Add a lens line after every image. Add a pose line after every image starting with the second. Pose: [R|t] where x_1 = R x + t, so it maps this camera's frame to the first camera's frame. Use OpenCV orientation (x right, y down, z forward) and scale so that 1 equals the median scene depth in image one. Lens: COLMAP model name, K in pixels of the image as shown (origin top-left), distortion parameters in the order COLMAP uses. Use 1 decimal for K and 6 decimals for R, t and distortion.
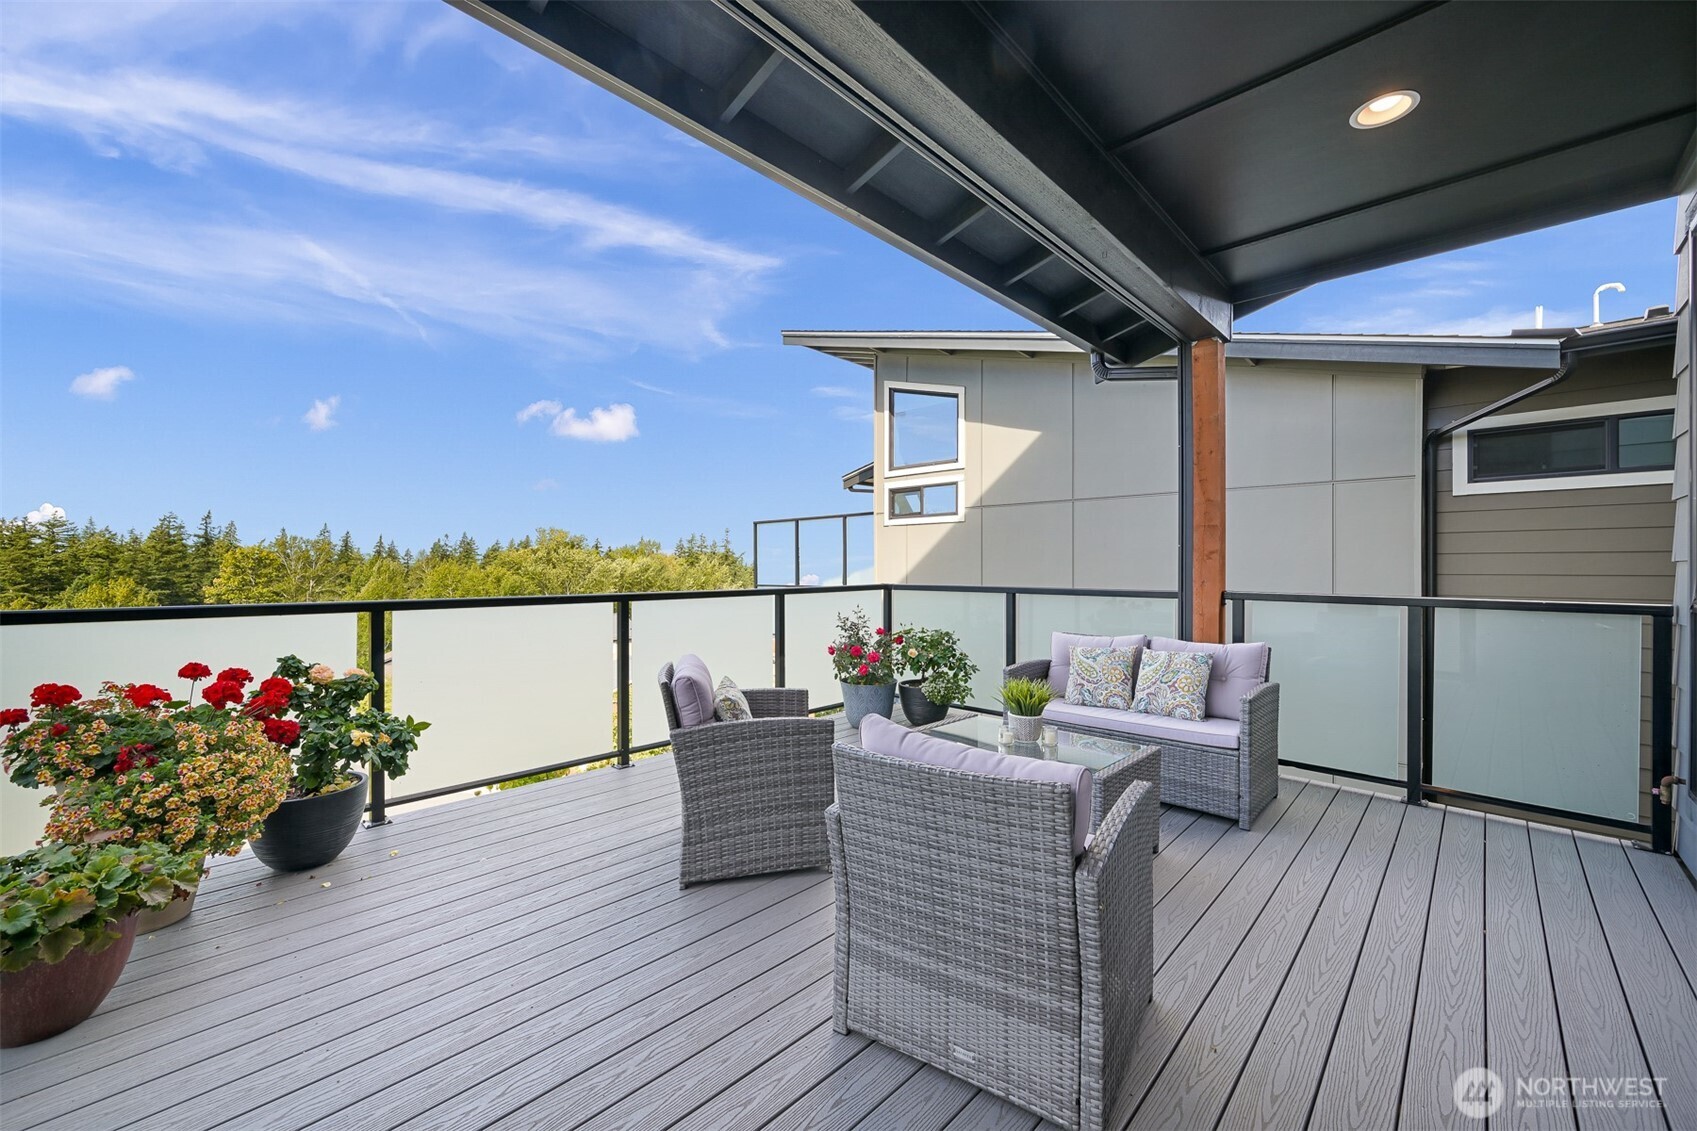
lens RADIAL K [[664.6, 0, 850.2], [0, 664.6, 566.9], [0, 0, 1]] dist [-0.001196, 0.000130]
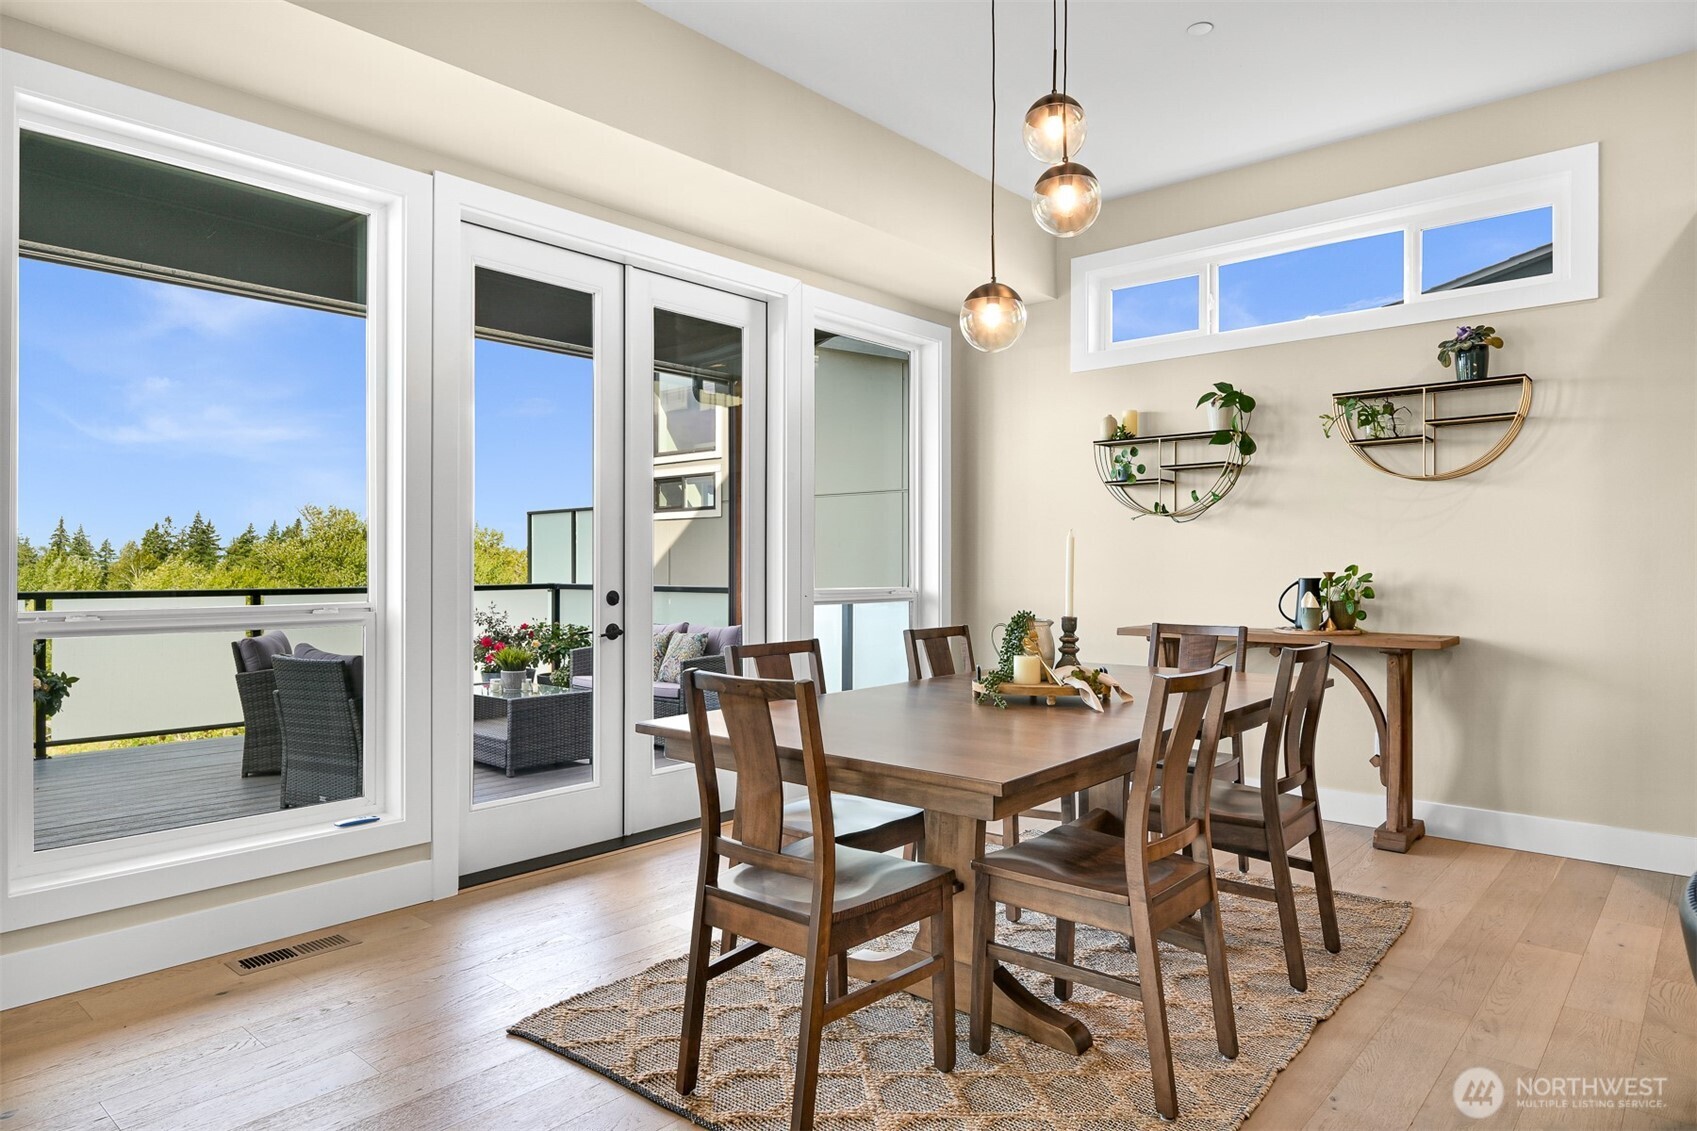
lens RADIAL K [[1023.5, 0, 847.3], [0, 1023.5, 567.4], [0, 0, 1]] dist [-0.002340, -0.001084]
pose [[0.999239, 0.001831, 0.038962, 0.260257], [-0.001778, 0.999997, -0.001404, 0.001105], [-0.038965, 0.001334, 0.999240, -0.350664]]
